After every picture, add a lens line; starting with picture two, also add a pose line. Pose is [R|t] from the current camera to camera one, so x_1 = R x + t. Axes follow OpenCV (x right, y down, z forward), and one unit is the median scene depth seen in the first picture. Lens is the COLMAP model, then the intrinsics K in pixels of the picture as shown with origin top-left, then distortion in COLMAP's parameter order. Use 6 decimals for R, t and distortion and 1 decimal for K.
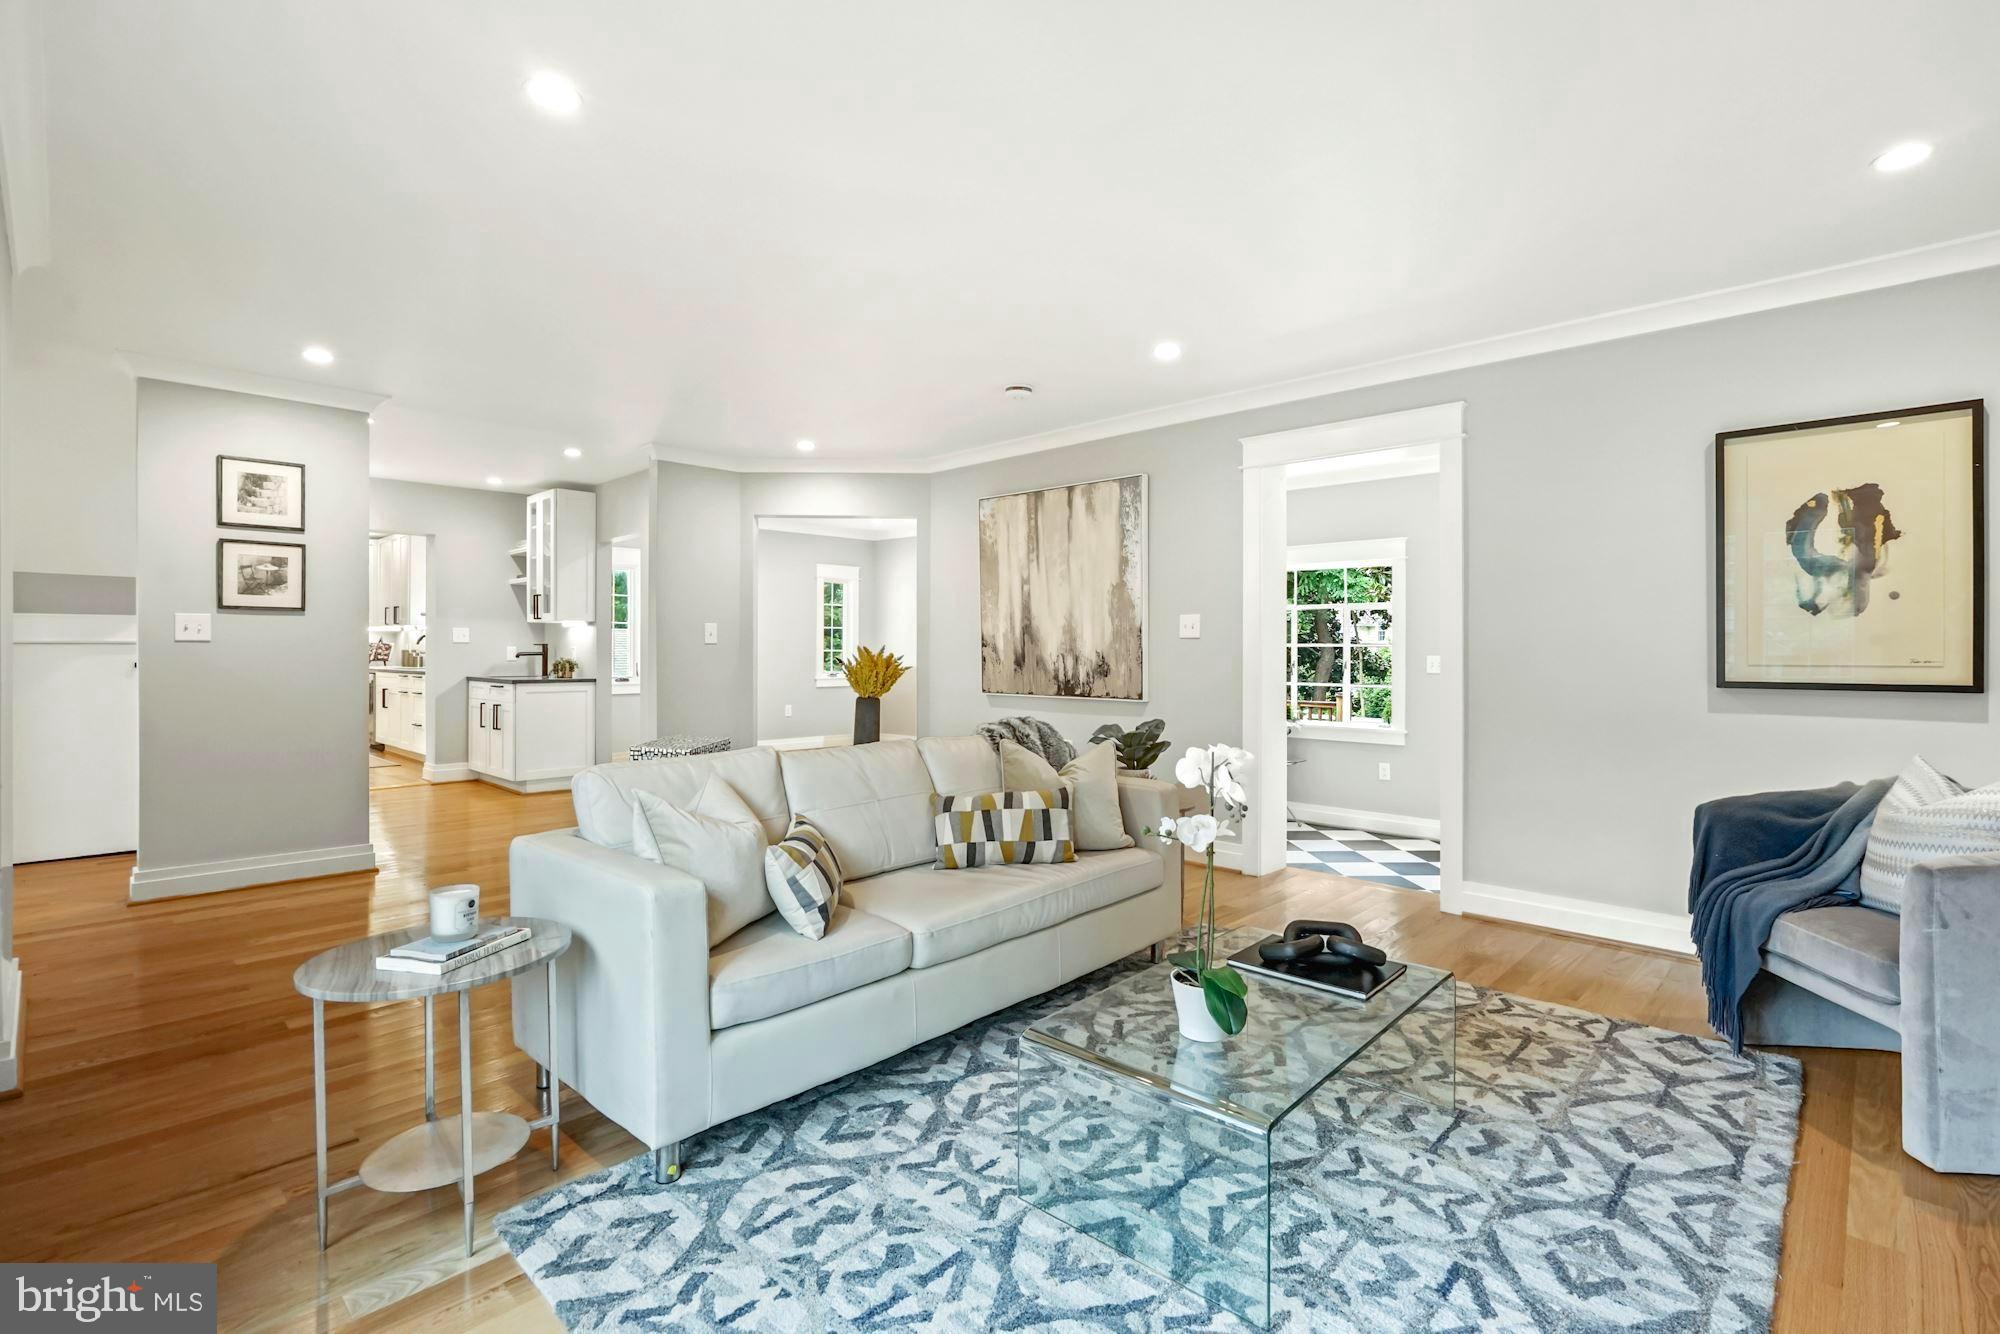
lens RADIAL K [[917.2, 0, 1000.3], [0, 917.2, 659.4], [0, 0, 1]] dist [-0.009089, 0.000023]
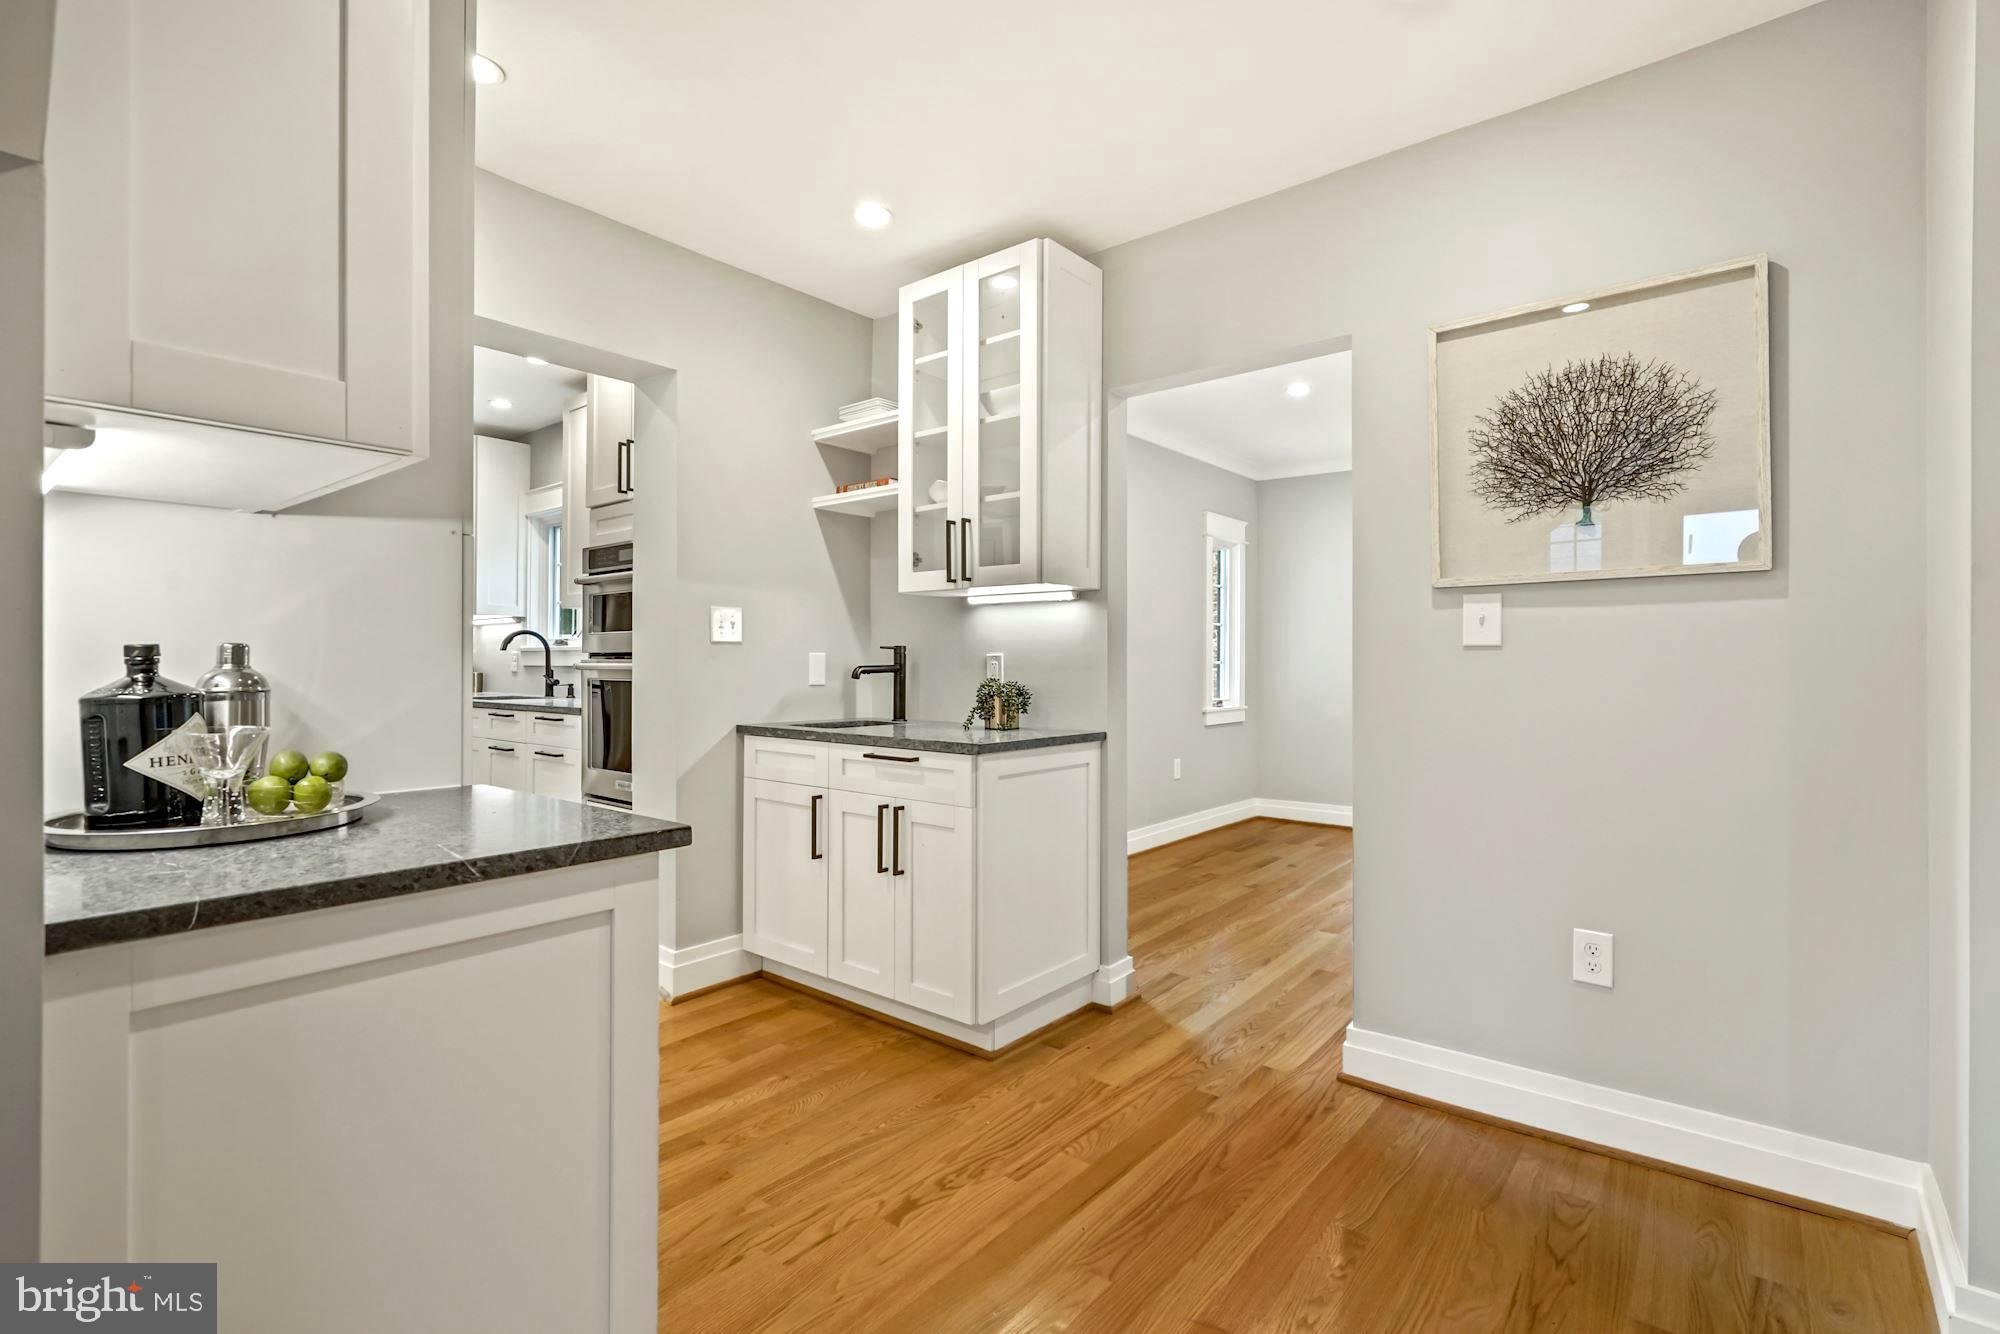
lens RADIAL K [[917.2, 0, 997.2], [0, 917.2, 662.3], [0, 0, 1]] dist [-0.009089, 0.000023]
pose [[0.997105, -0.001395, 0.076027, -0.498282], [0.002117, 0.999953, -0.009422, -0.005701], [-0.076010, 0.009556, 0.997061, 0.579538]]
